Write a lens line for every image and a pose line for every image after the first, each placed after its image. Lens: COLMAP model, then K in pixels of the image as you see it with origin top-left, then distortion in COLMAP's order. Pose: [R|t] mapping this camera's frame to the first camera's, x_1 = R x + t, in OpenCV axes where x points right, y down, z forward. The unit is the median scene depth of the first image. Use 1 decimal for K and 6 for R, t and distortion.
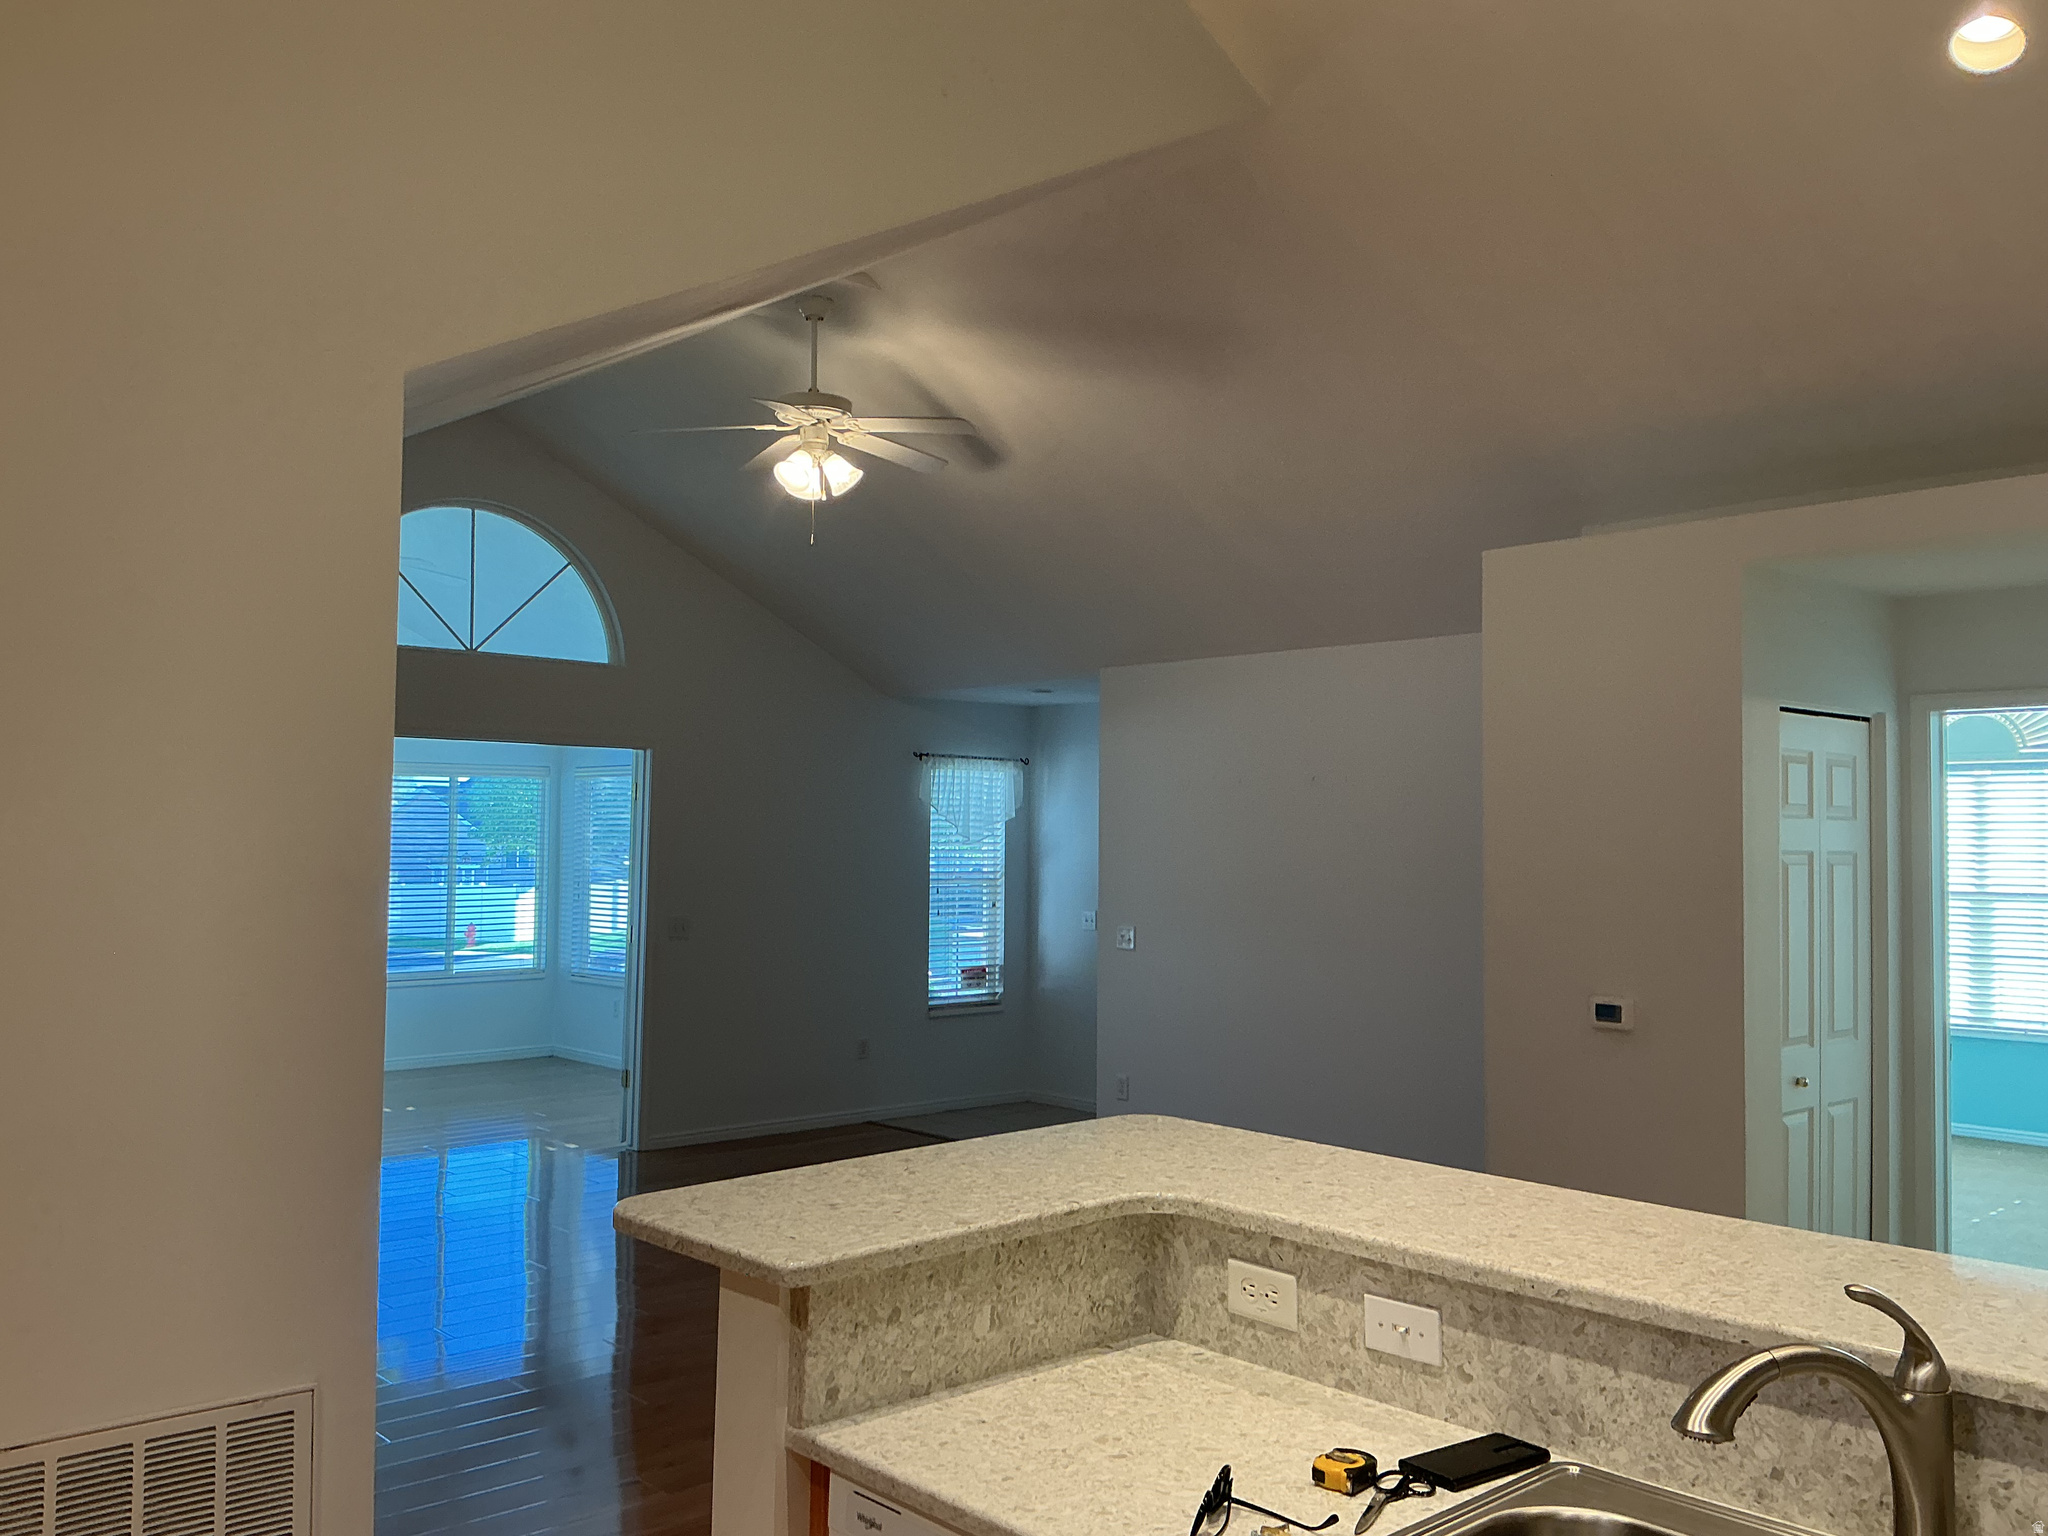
lens RADIAL K [[1730.9, 0, 1052.4], [0, 1730.9, 755.2], [0, 0, 1]] dist [0.078626, -0.159642]
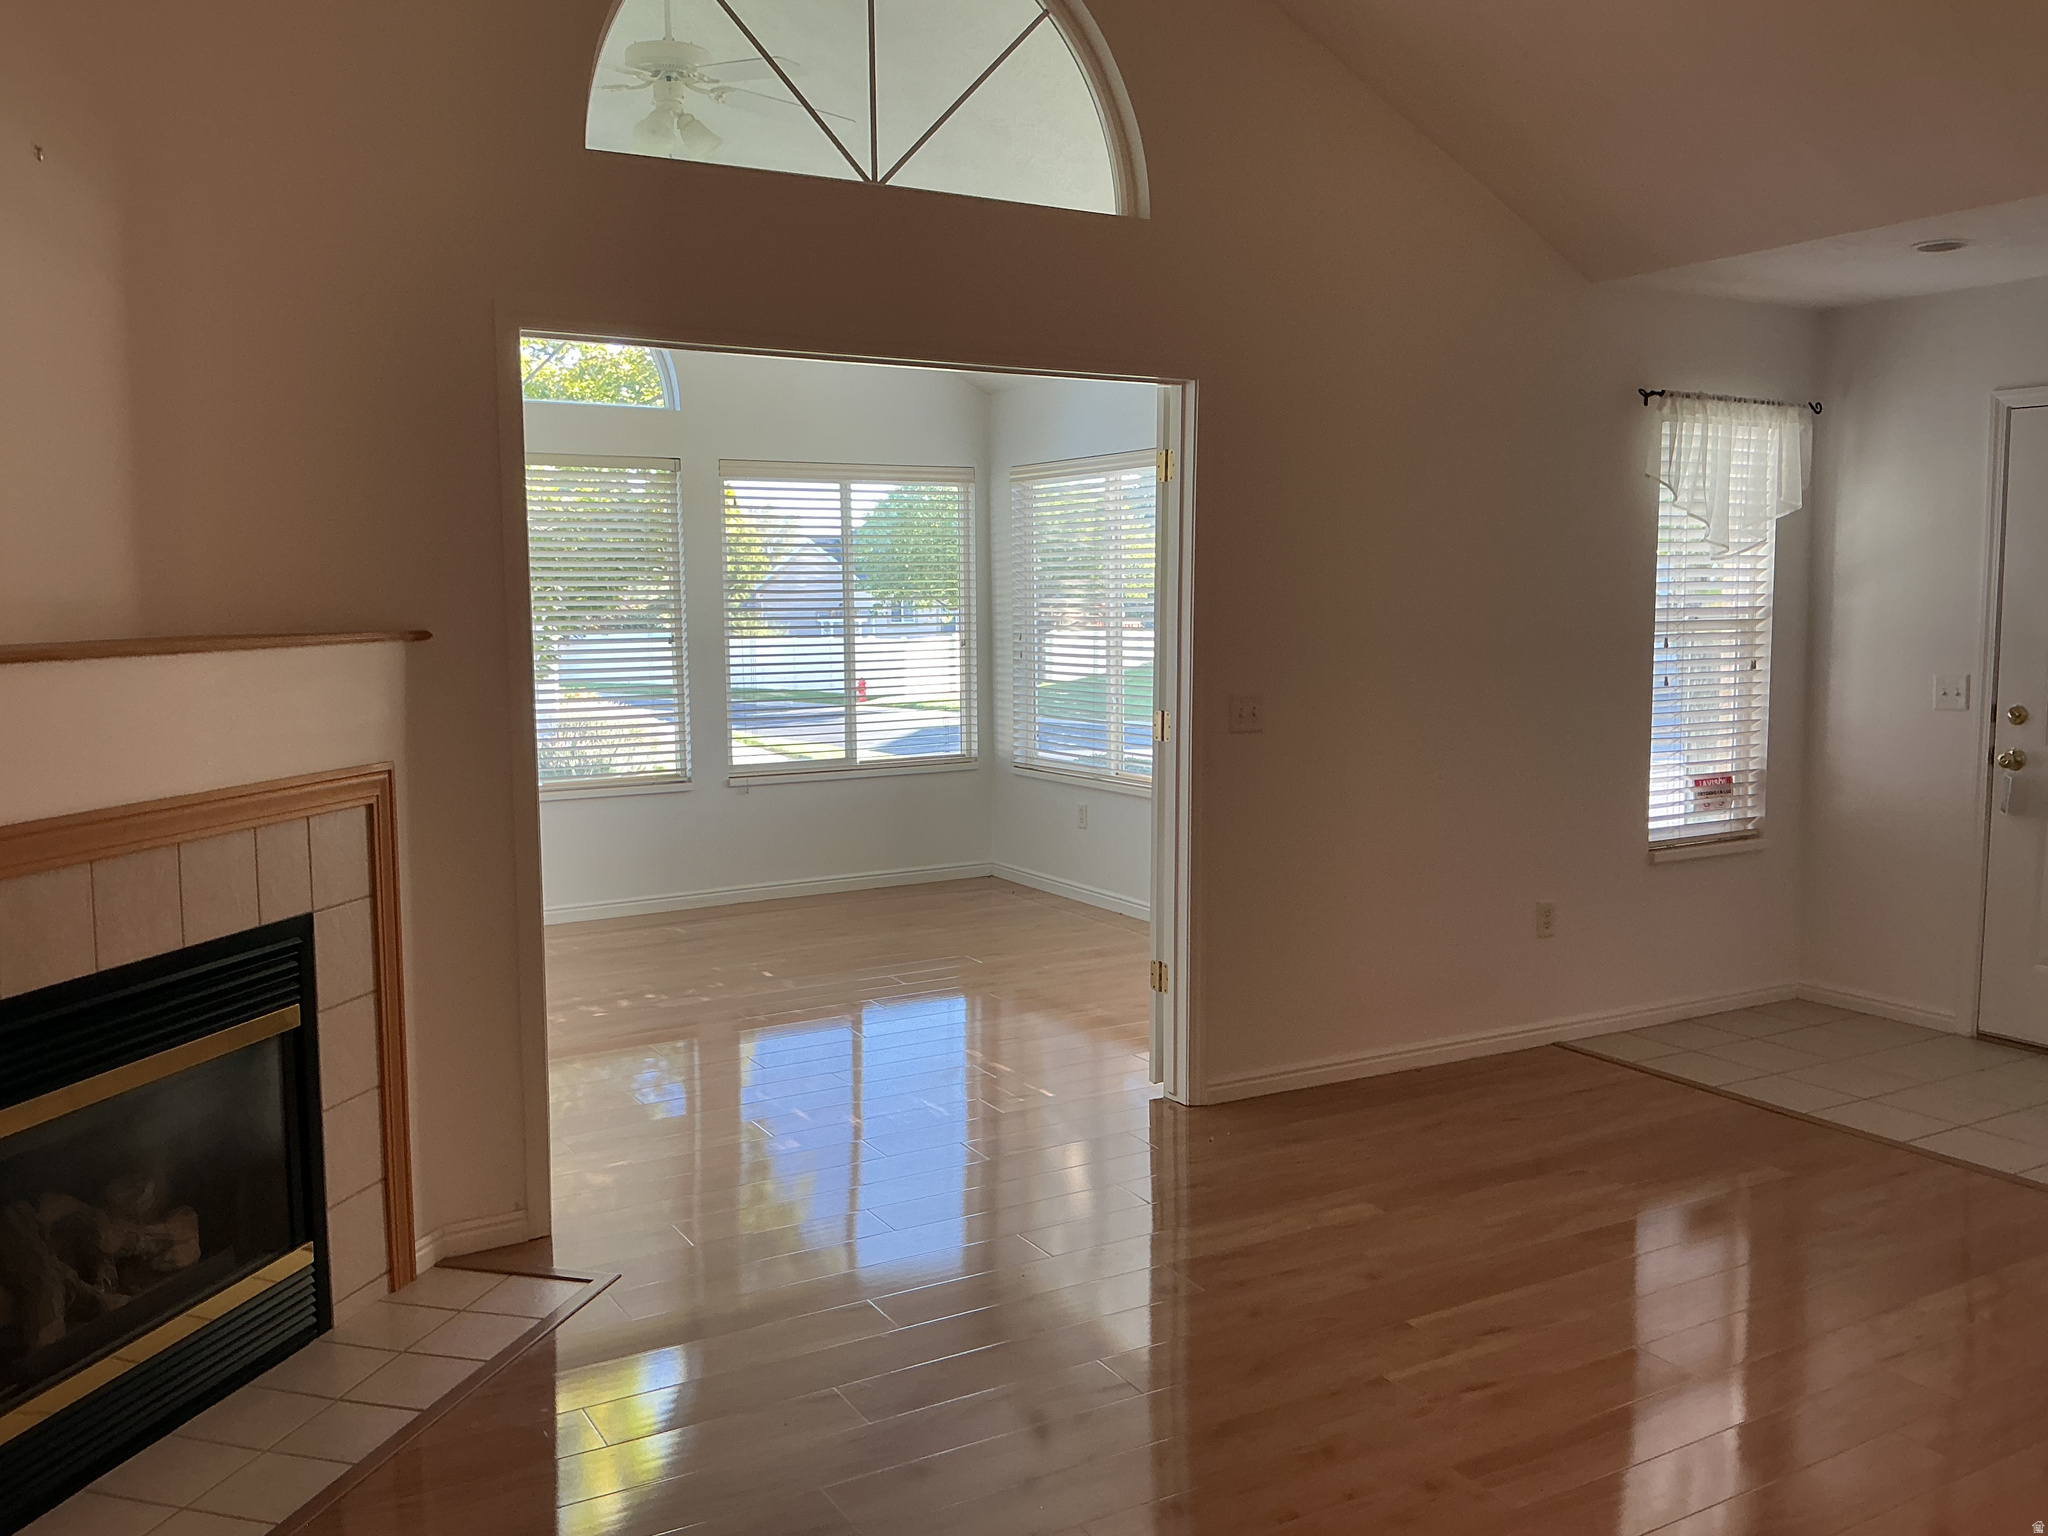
lens RADIAL K [[1730.9, 0, 1045.3], [0, 1730.9, 789.1], [0, 0, 1]] dist [0.078626, -0.159642]
pose [[0.977932, 0.010813, -0.208643, -0.225294], [0.023702, 0.986471, 0.162214, 0.043876], [0.207574, -0.163580, 0.964445, 0.624254]]
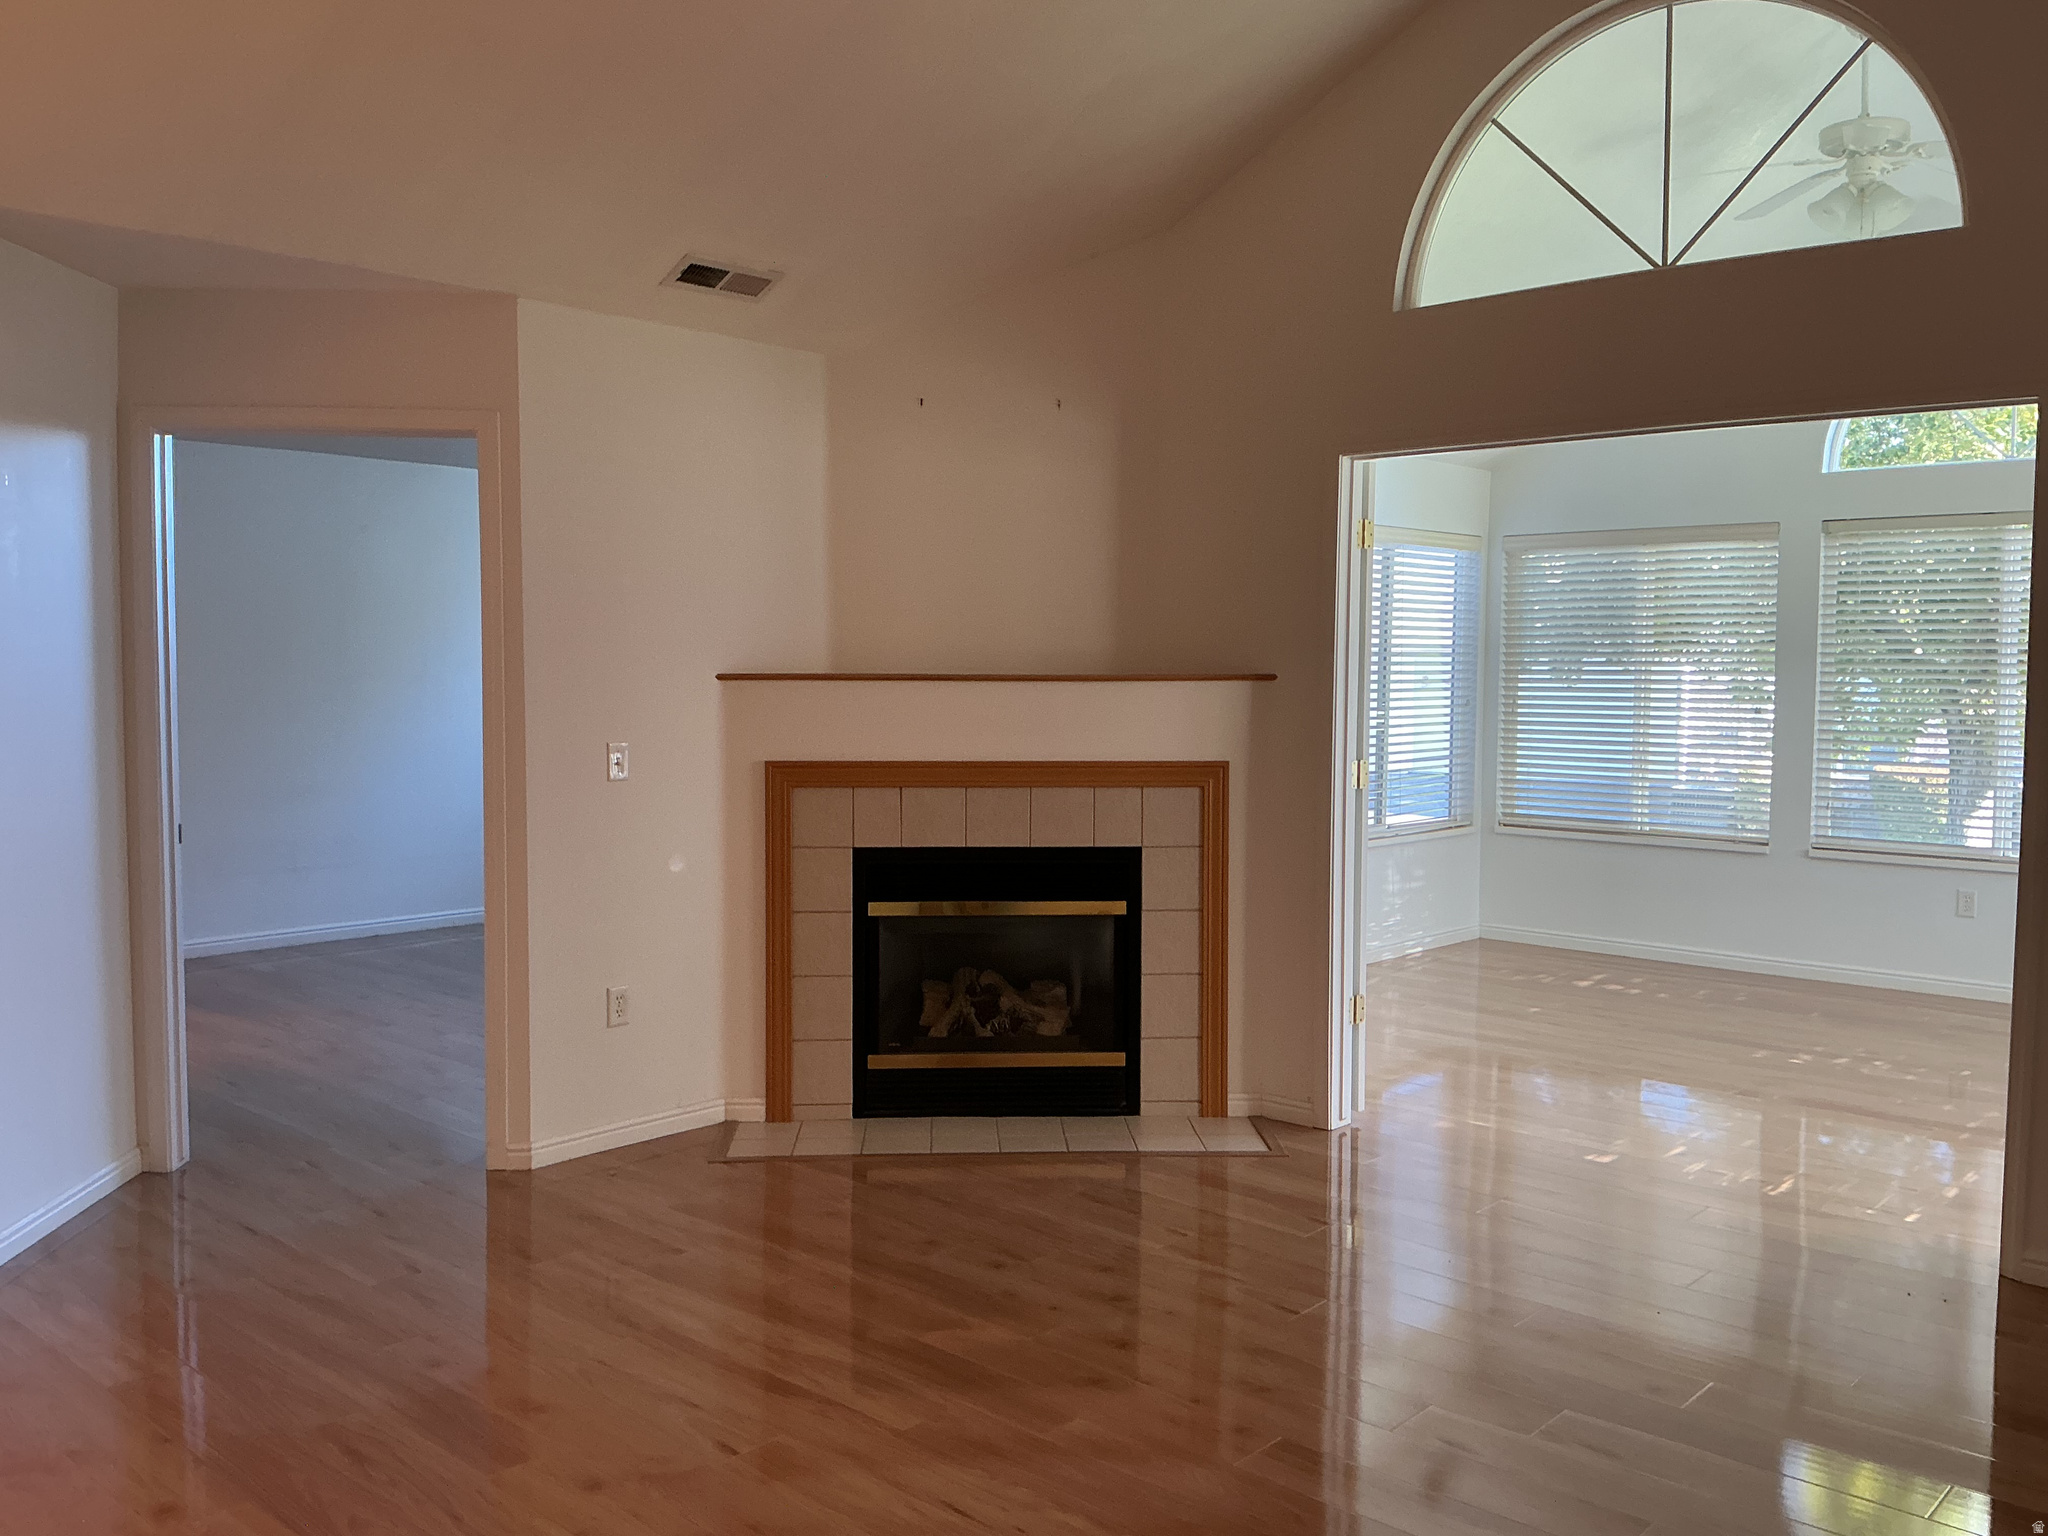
lens RADIAL K [[1730.9, 0, 1019.9], [0, 1730.9, 769.6], [0, 0, 1]] dist [0.078626, -0.159642]
pose [[0.047039, 0.052363, -0.997520, 0.275724], [0.045991, 0.997453, 0.054528, 0.075244], [0.997834, -0.048442, 0.044511, 0.985793]]
